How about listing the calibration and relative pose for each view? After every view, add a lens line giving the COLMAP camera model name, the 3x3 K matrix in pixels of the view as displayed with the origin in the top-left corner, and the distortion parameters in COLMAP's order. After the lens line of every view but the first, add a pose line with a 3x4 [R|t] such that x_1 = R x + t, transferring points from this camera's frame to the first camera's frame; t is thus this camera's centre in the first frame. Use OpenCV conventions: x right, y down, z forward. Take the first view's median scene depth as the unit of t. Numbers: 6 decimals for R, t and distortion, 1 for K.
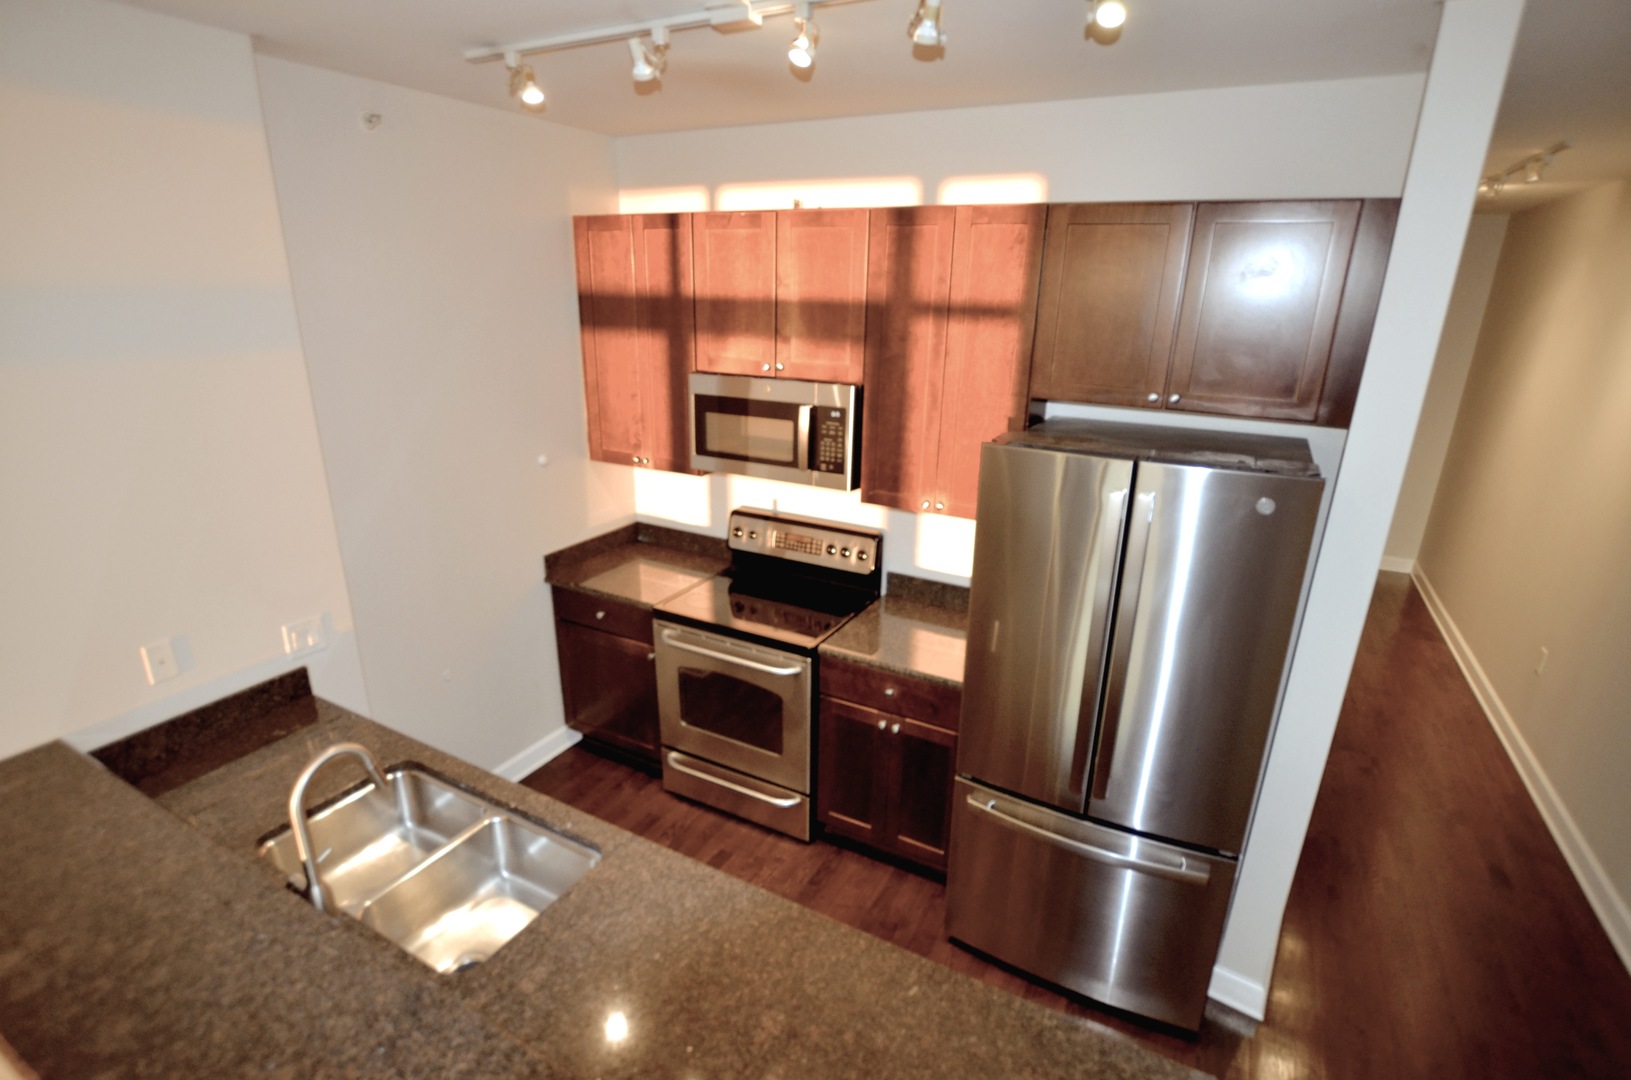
lens RADIAL K [[785.9, 0, 814.3], [0, 785.9, 554.7], [0, 0, 1]] dist [-0.024344, 0.000455]
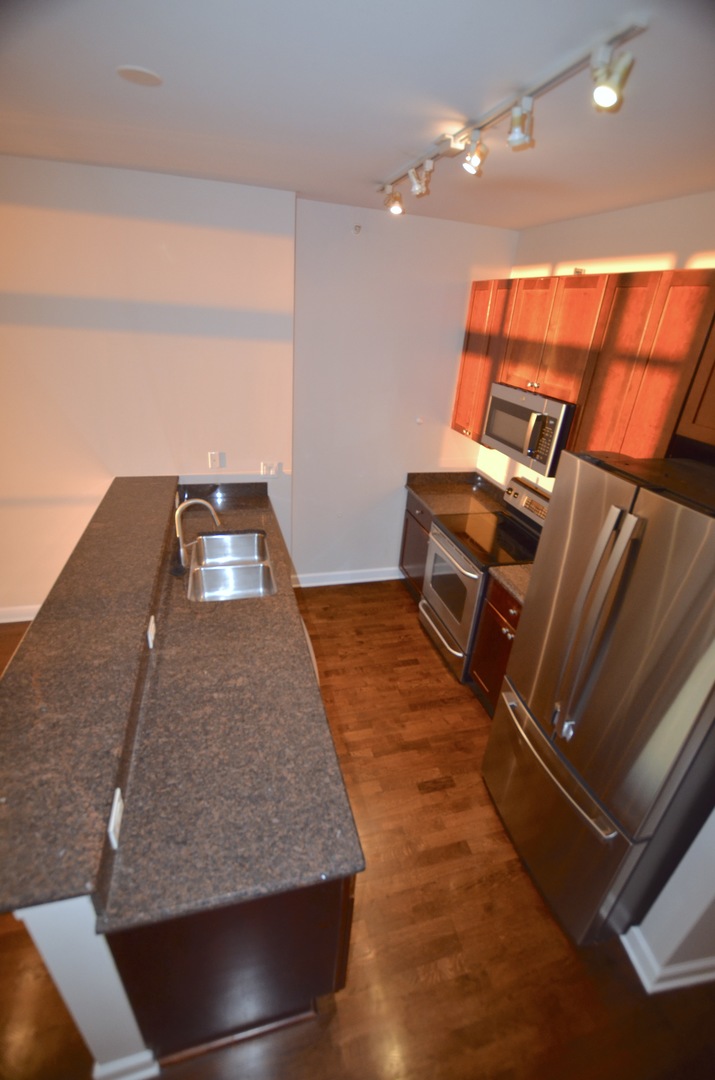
lens RADIAL K [[473.8, 0, 357.5], [0, 473.8, 540.0], [0, 0, 1]] dist [-0.031087, 0.003256]
pose [[0.683476, 0.346412, -0.642542, 0.405837], [-0.291509, 0.936518, 0.194822, -0.039814], [0.669241, 0.054150, 0.741070, 0.128544]]
